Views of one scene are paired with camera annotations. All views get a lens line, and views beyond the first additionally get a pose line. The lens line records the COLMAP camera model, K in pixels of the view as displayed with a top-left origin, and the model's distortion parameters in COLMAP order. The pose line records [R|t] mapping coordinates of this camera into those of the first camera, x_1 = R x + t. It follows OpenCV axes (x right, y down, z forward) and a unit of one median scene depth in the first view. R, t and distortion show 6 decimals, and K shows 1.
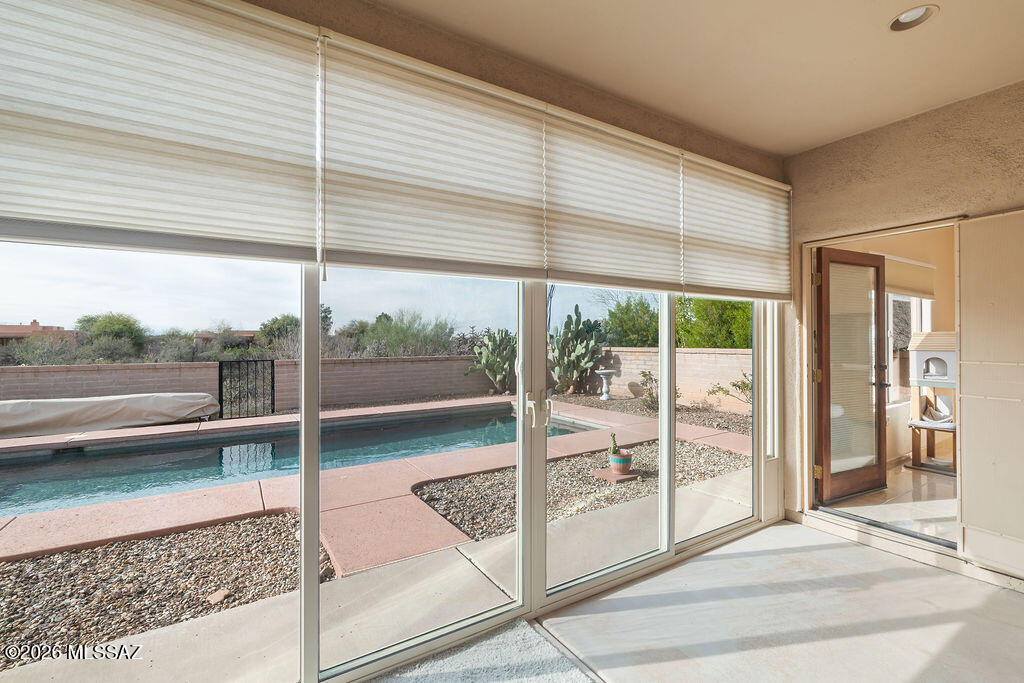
lens RADIAL K [[454.6, 0, 512.0], [0, 454.6, 341.5], [0, 0, 1]] dist [-0.002692, -0.000187]
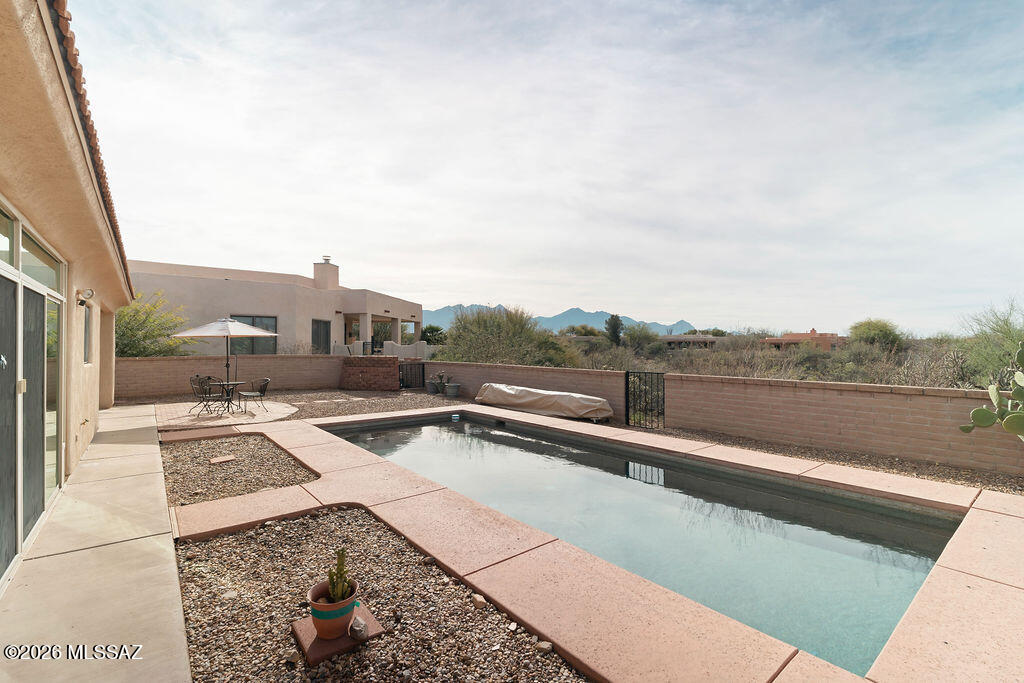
lens RADIAL K [[453.3, 0, 511.5], [0, 453.3, 345.7], [0, 0, 1]] dist [-0.000378, -0.000138]
pose [[0.110906, 0.002544, -0.993828, 0.324929], [-0.002829, 0.999993, 0.002244, -0.016083], [0.993827, 0.002563, 0.110912, 0.477130]]
